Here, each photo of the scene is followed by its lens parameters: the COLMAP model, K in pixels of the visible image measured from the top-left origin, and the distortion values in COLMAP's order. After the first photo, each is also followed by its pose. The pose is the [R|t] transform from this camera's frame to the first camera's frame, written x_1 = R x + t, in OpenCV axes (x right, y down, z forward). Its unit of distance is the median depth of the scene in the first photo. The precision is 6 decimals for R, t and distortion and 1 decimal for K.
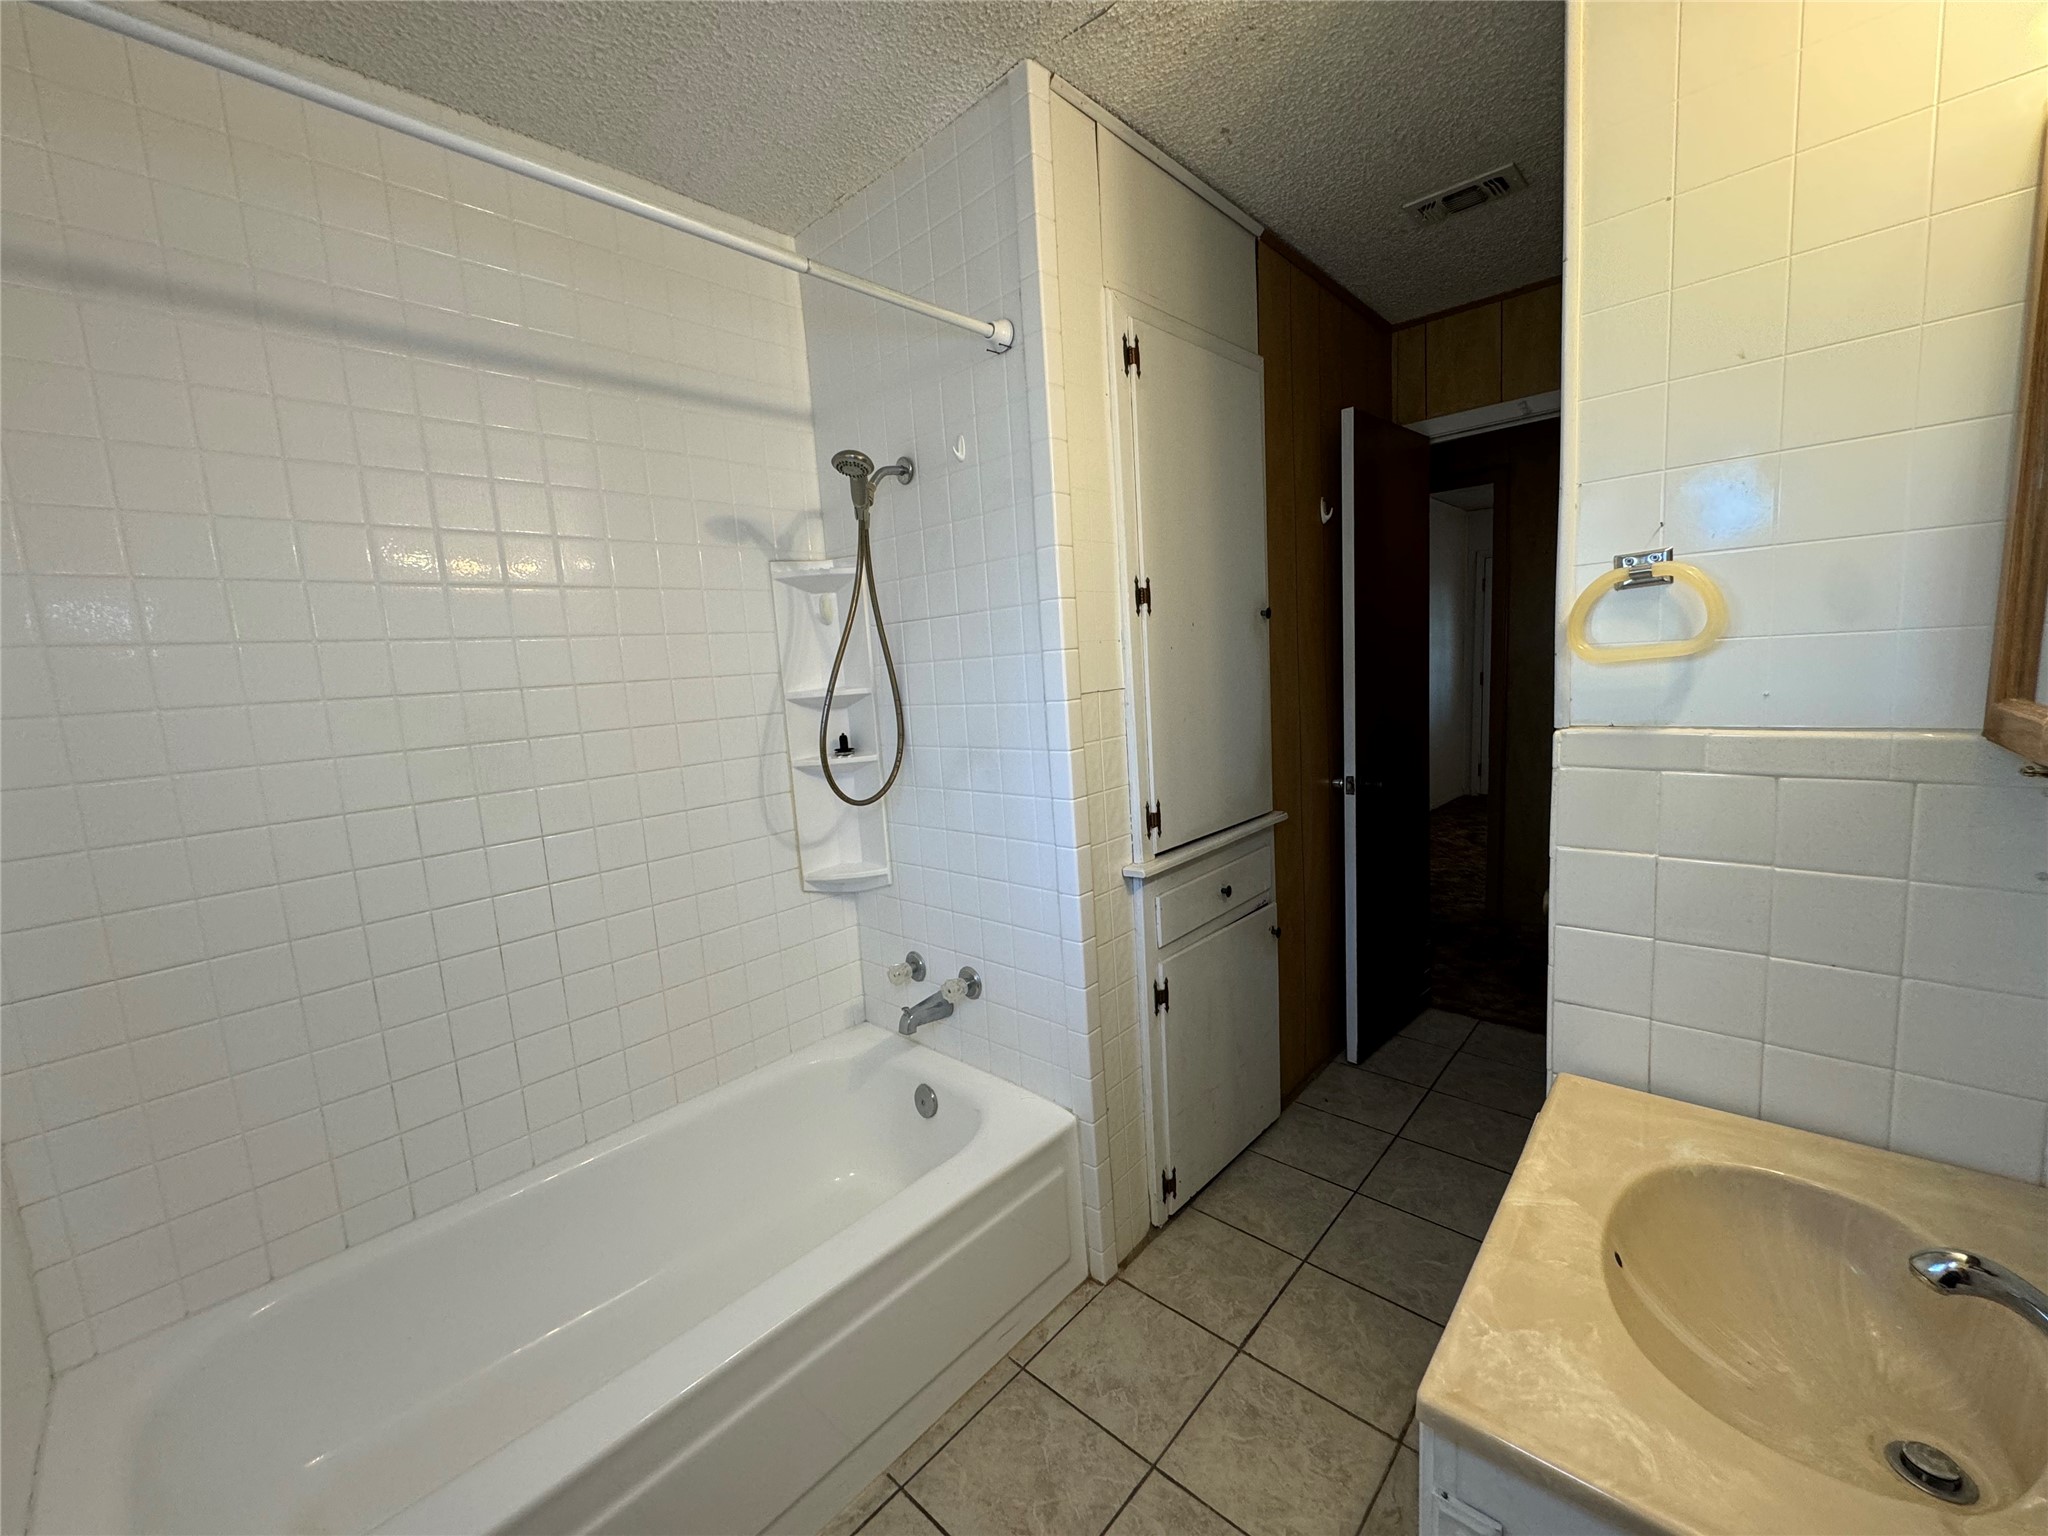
lens RADIAL K [[816.4, 0, 1025.5], [0, 816.4, 770.6], [0, 0, 1]] dist [-0.000612, 0.000070]
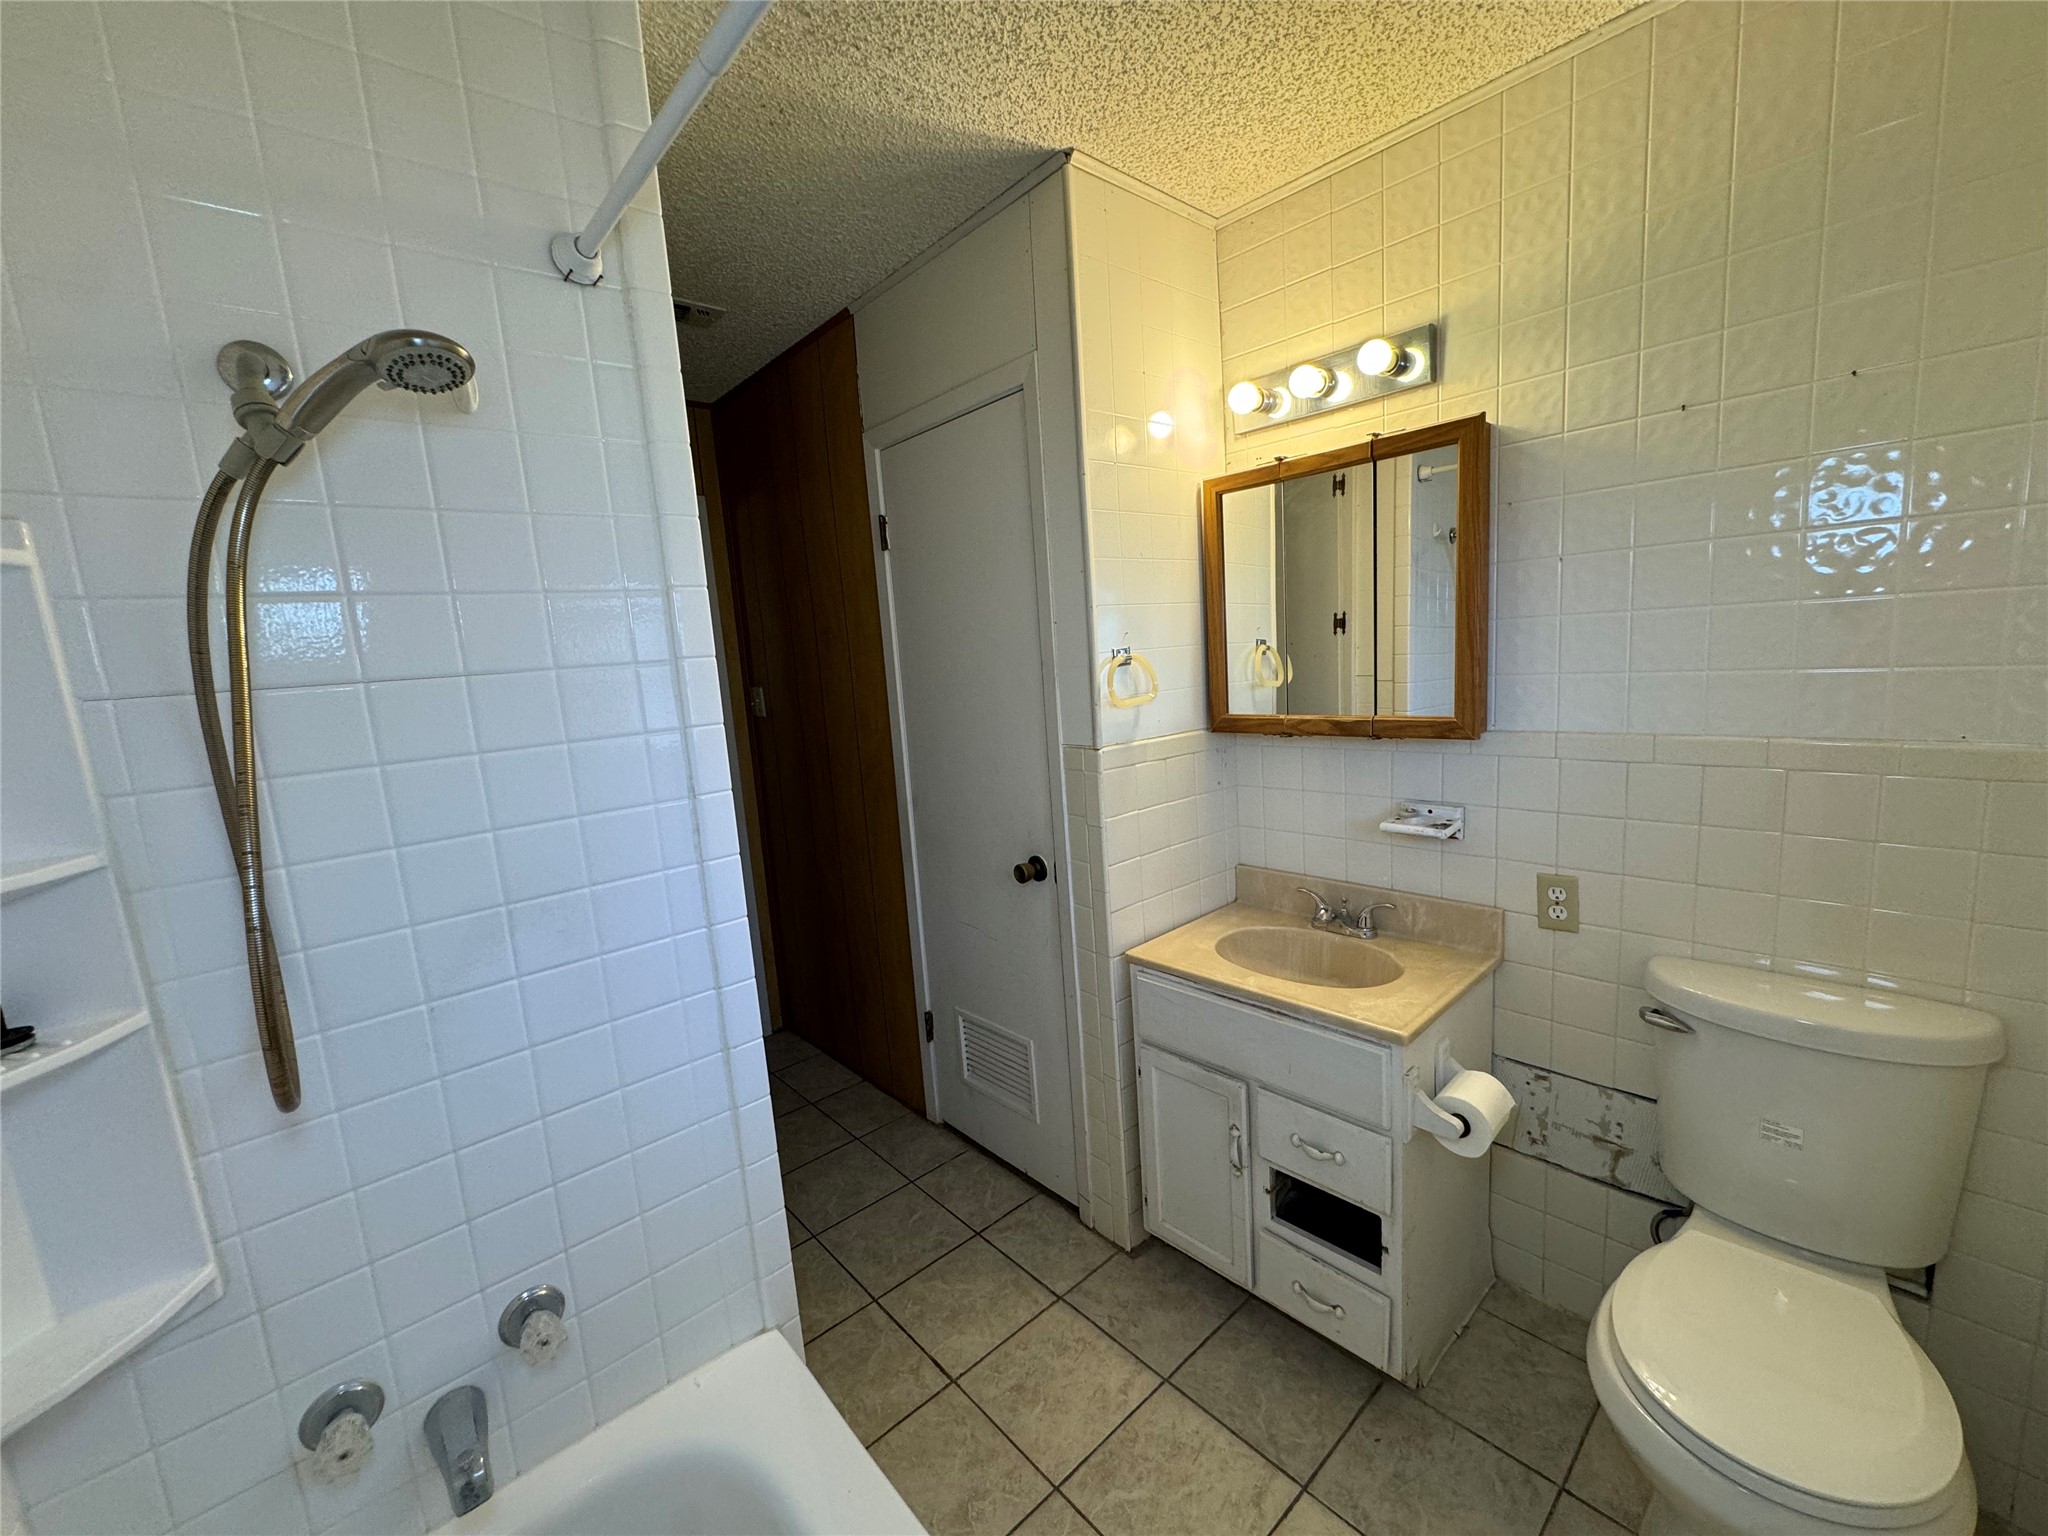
lens RADIAL K [[816.4, 0, 1024.3], [0, 816.4, 769.9], [0, 0, 1]] dist [-0.000612, 0.000070]
pose [[0.109334, -0.092057, 0.989733, -0.743005], [0.194457, 0.978444, 0.069525, -0.113559], [-0.974799, 0.184859, 0.124878, 0.697886]]
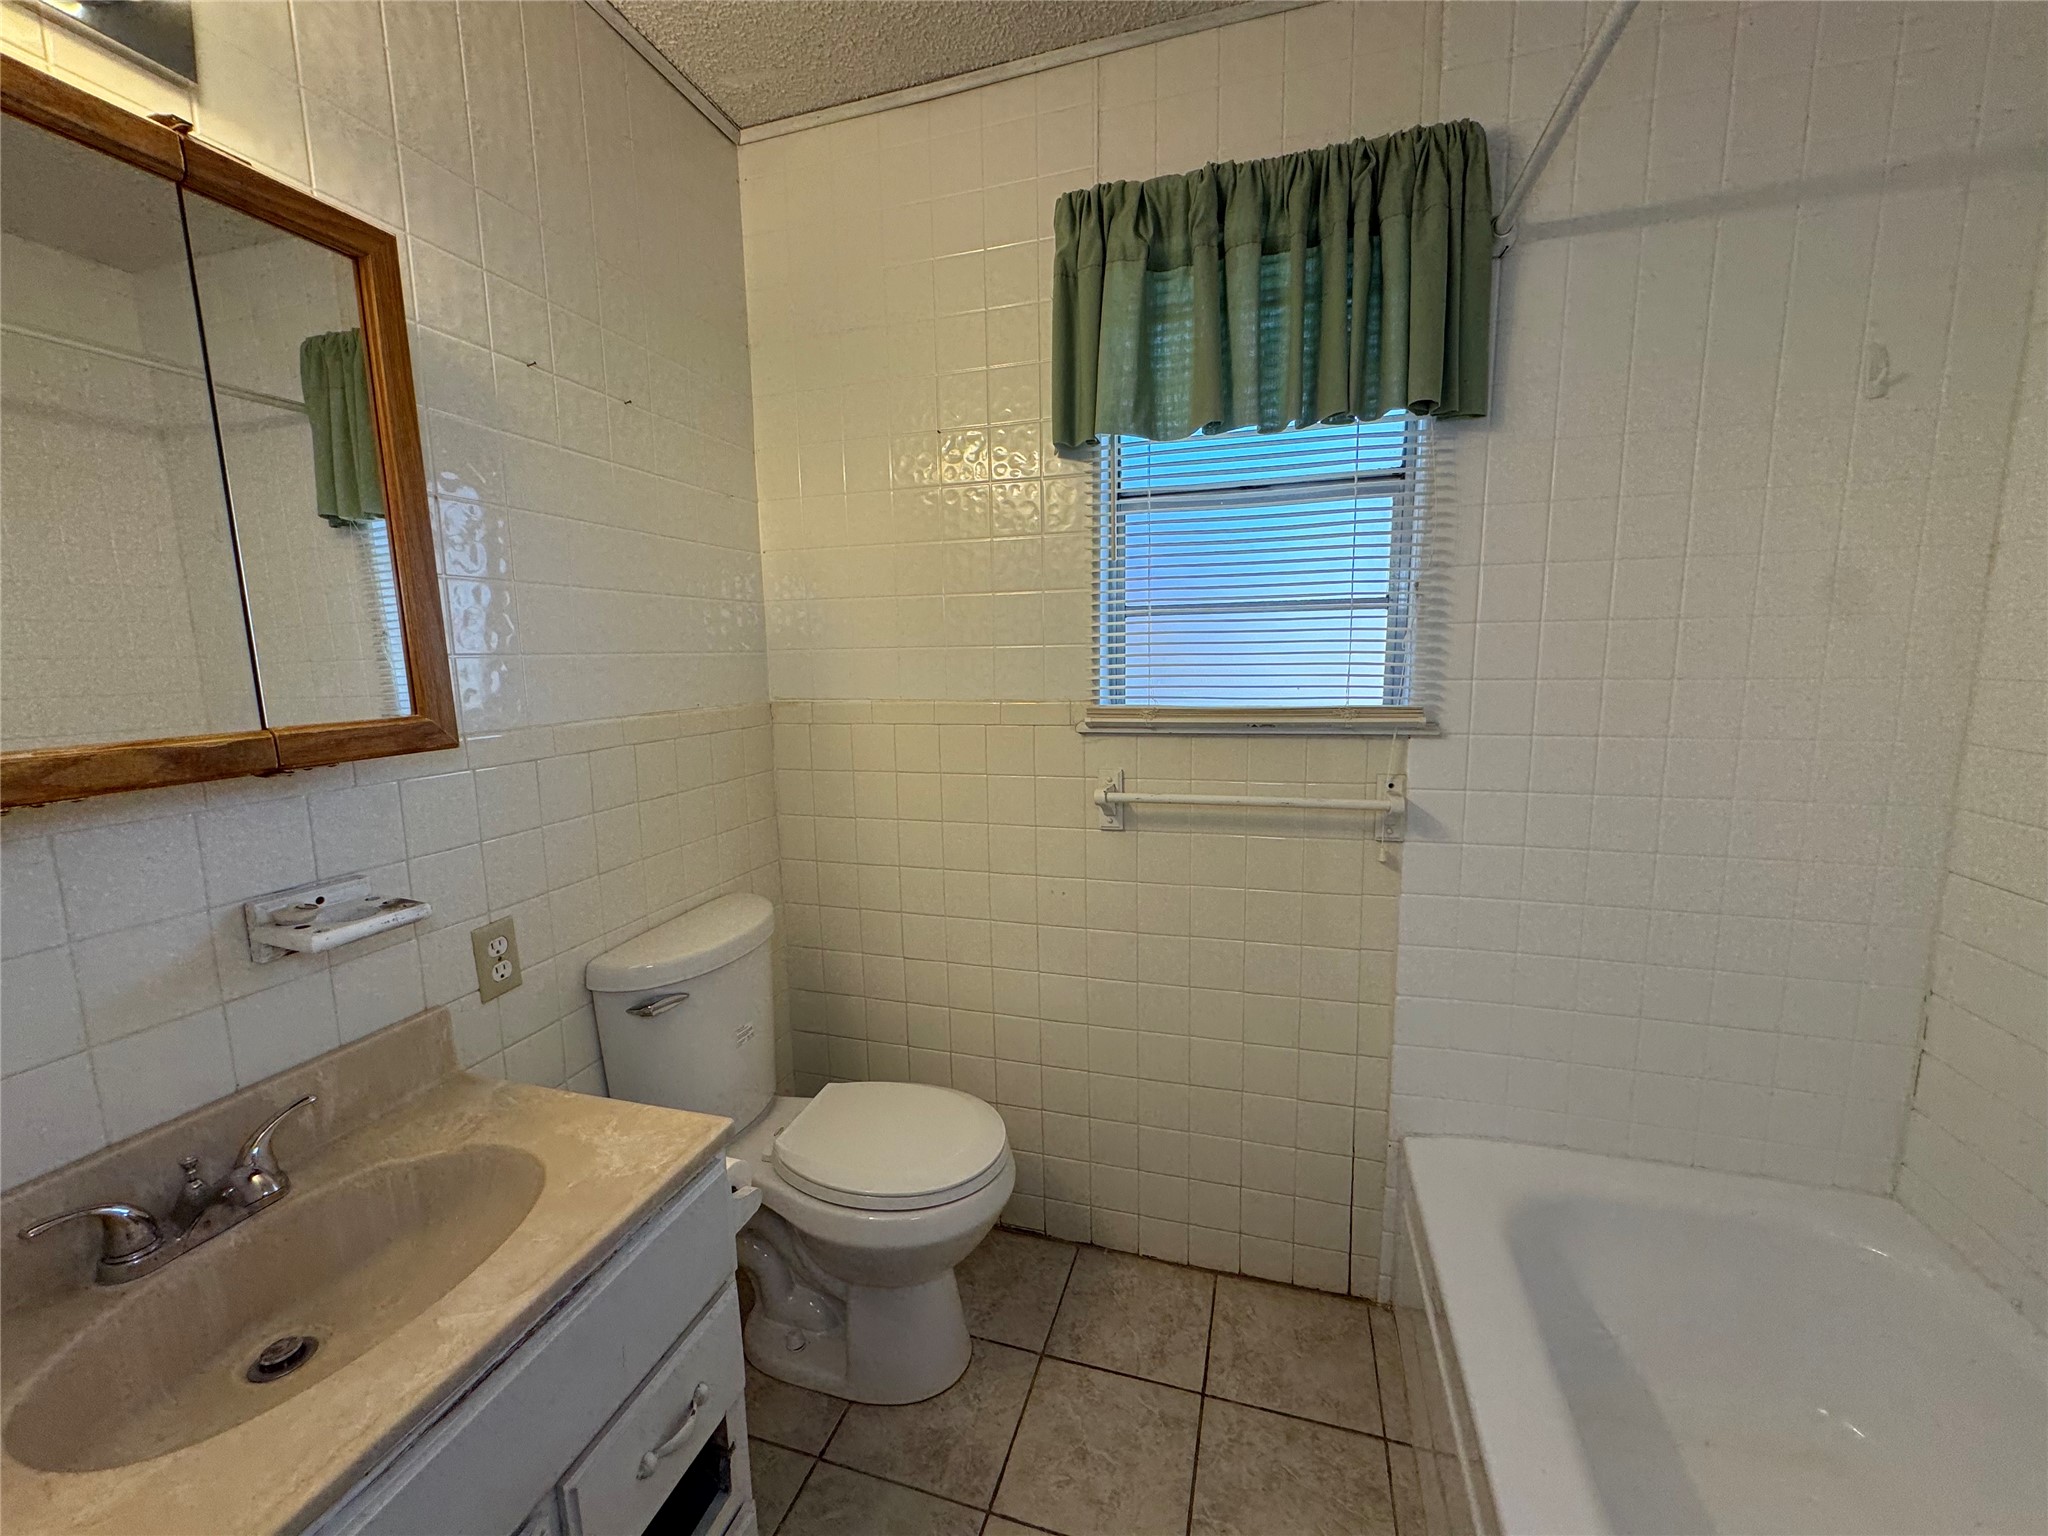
lens RADIAL K [[816.4, 0, 1029.0], [0, 816.4, 768.5], [0, 0, 1]] dist [-0.000612, 0.000070]
pose [[-0.902301, 0.135048, -0.409408, 0.237246], [0.012024, 0.957182, 0.289238, -0.142906], [0.430939, 0.256057, -0.865290, 1.074802]]
